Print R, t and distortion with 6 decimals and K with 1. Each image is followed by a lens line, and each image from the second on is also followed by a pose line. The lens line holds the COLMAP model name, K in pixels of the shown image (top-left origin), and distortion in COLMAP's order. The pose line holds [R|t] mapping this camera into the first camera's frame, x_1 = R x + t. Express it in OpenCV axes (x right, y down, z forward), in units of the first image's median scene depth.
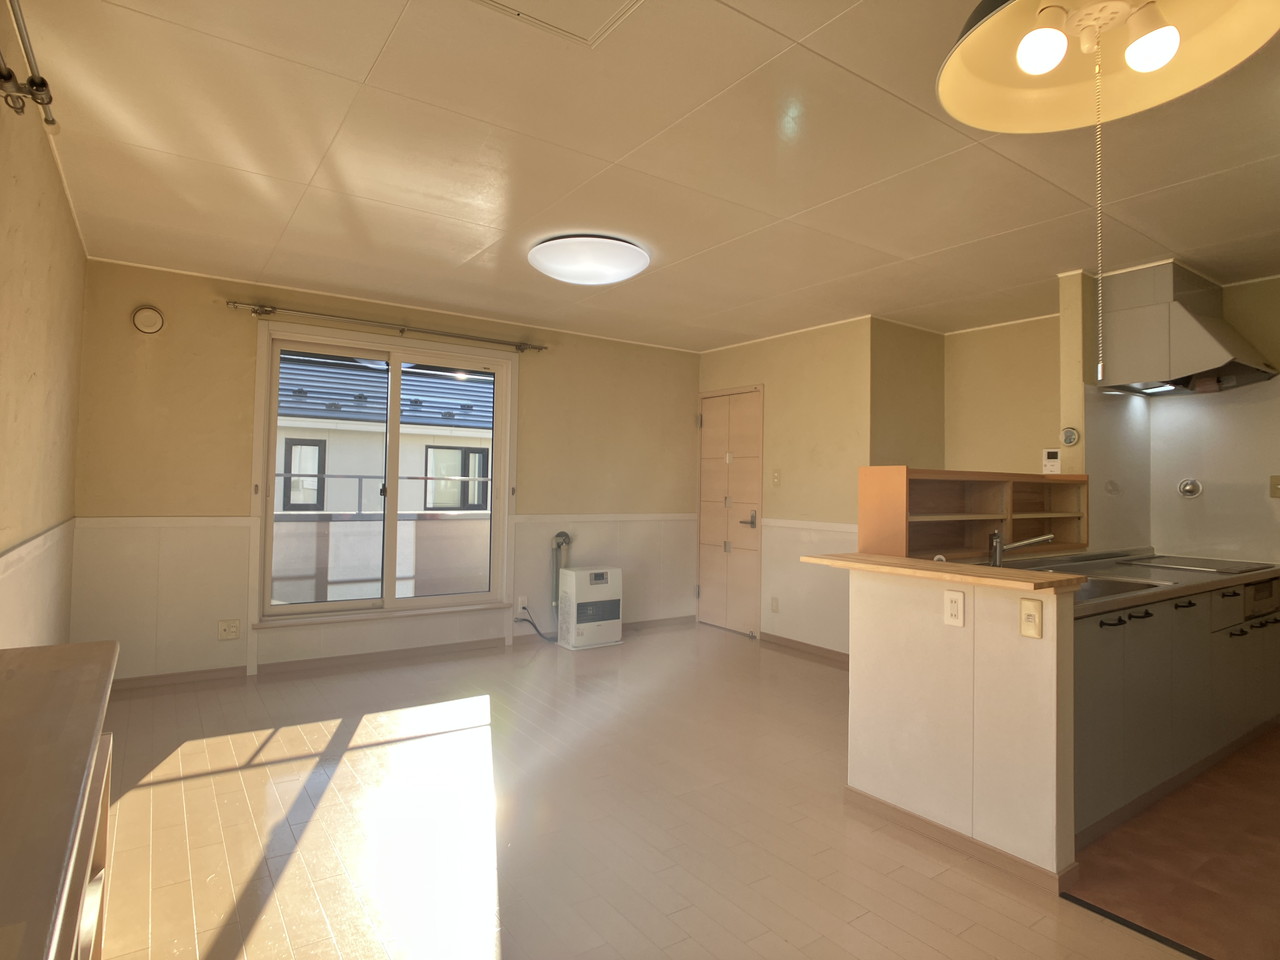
lens RADIAL K [[698.5, 0, 643.1], [0, 698.5, 457.6], [0, 0, 1]] dist [-0.030800, 0.009100]
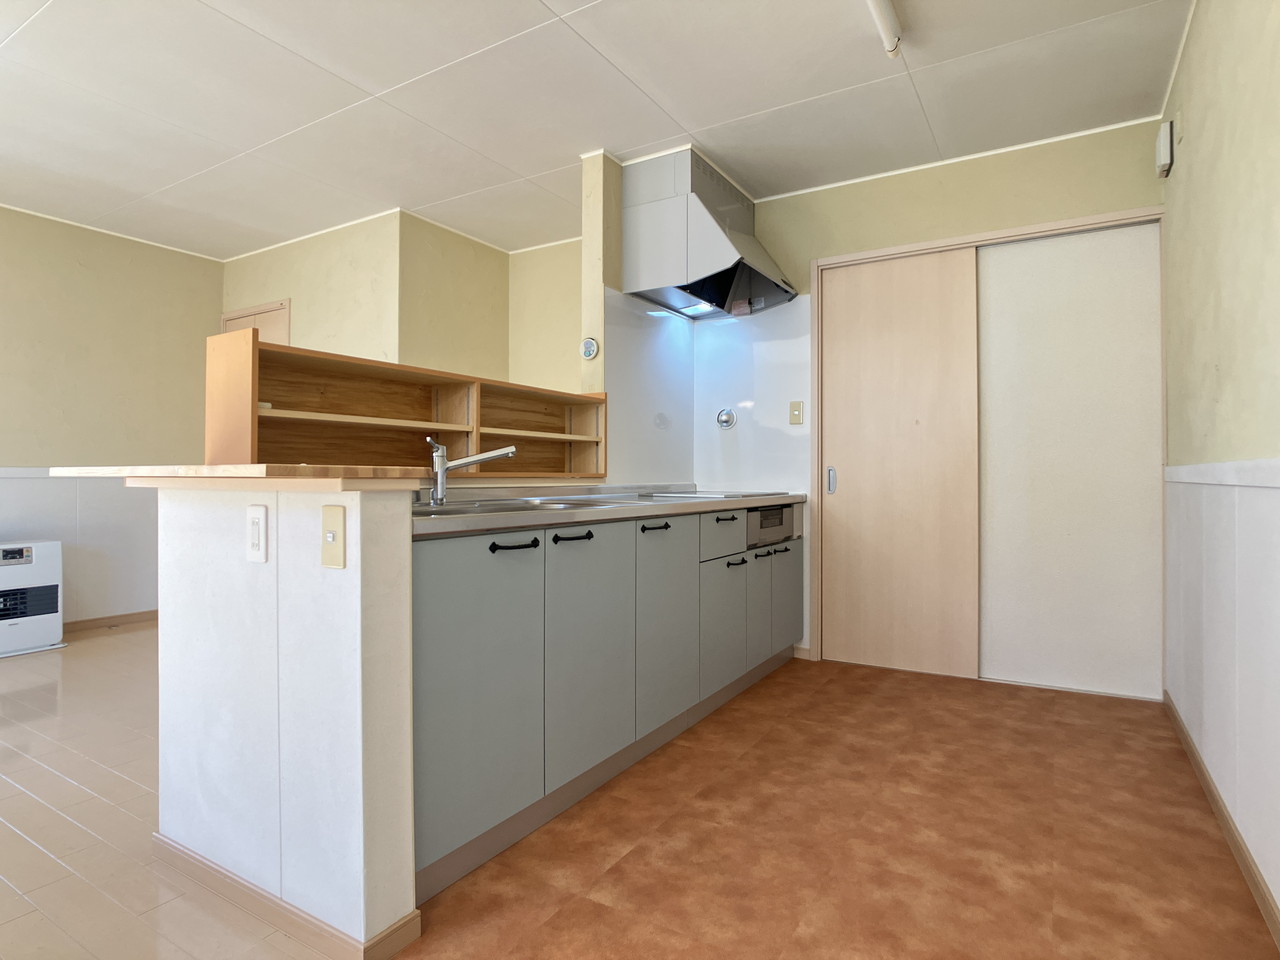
lens RADIAL K [[698.5, 0, 634.9], [0, 698.5, 474.3], [0, 0, 1]] dist [-0.030800, 0.009100]
pose [[0.915000, -0.014731, 0.403184, 0.327578], [-0.002441, 0.999113, 0.042043, 0.088751], [-0.403446, -0.039453, 0.914153, 0.195981]]
